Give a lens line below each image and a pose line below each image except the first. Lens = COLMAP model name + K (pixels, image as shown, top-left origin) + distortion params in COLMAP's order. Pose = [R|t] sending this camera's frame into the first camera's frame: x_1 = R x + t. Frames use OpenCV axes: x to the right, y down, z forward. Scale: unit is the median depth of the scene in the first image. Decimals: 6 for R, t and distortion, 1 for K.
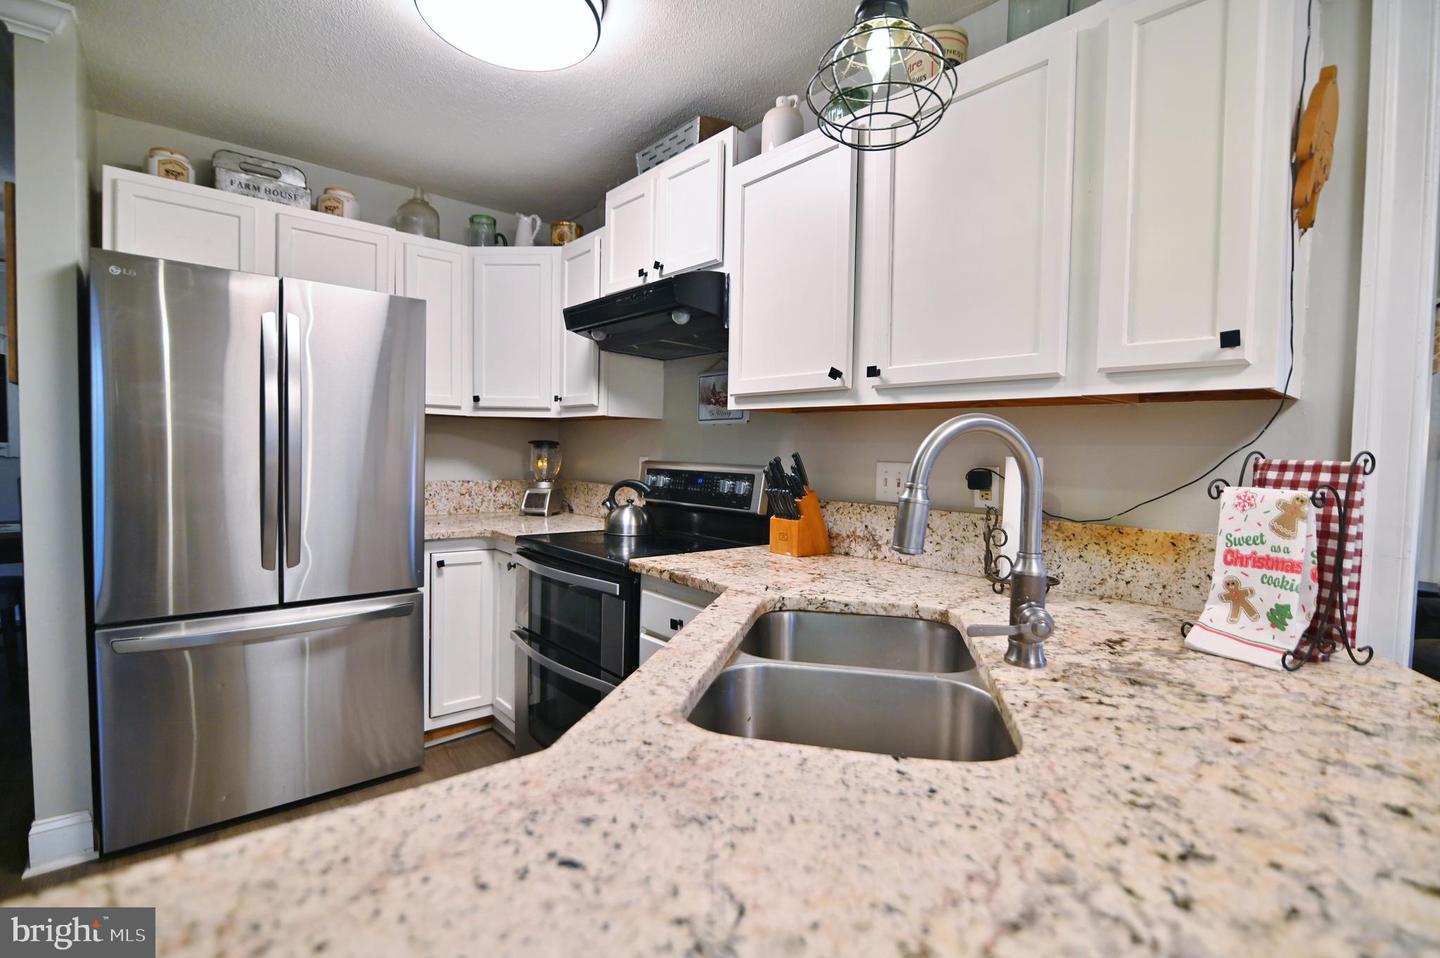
lens RADIAL K [[662.1, 0, 727.4], [0, 662.1, 477.3], [0, 0, 1]] dist [-0.023226, 0.000285]
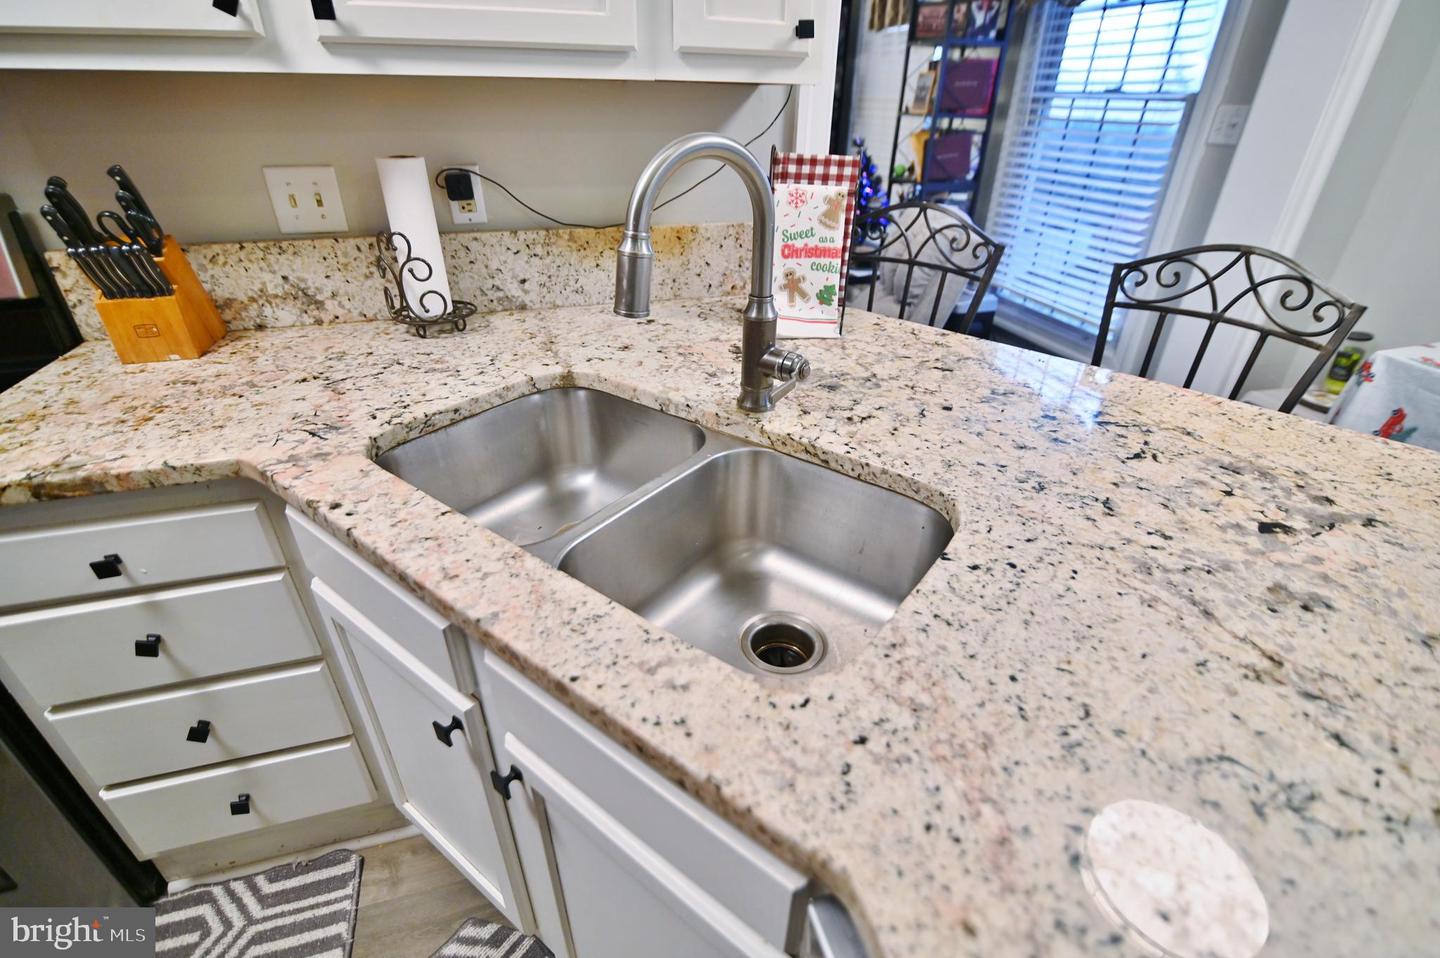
lens RADIAL K [[662.1, 0, 724.0], [0, 662.1, 483.2], [0, 0, 1]] dist [-0.023226, 0.000285]
pose [[0.402282, -0.476747, 0.781590, -0.401271], [0.025477, 0.859214, 0.510982, -0.129827], [-0.915161, -0.185646, 0.357792, 0.627943]]
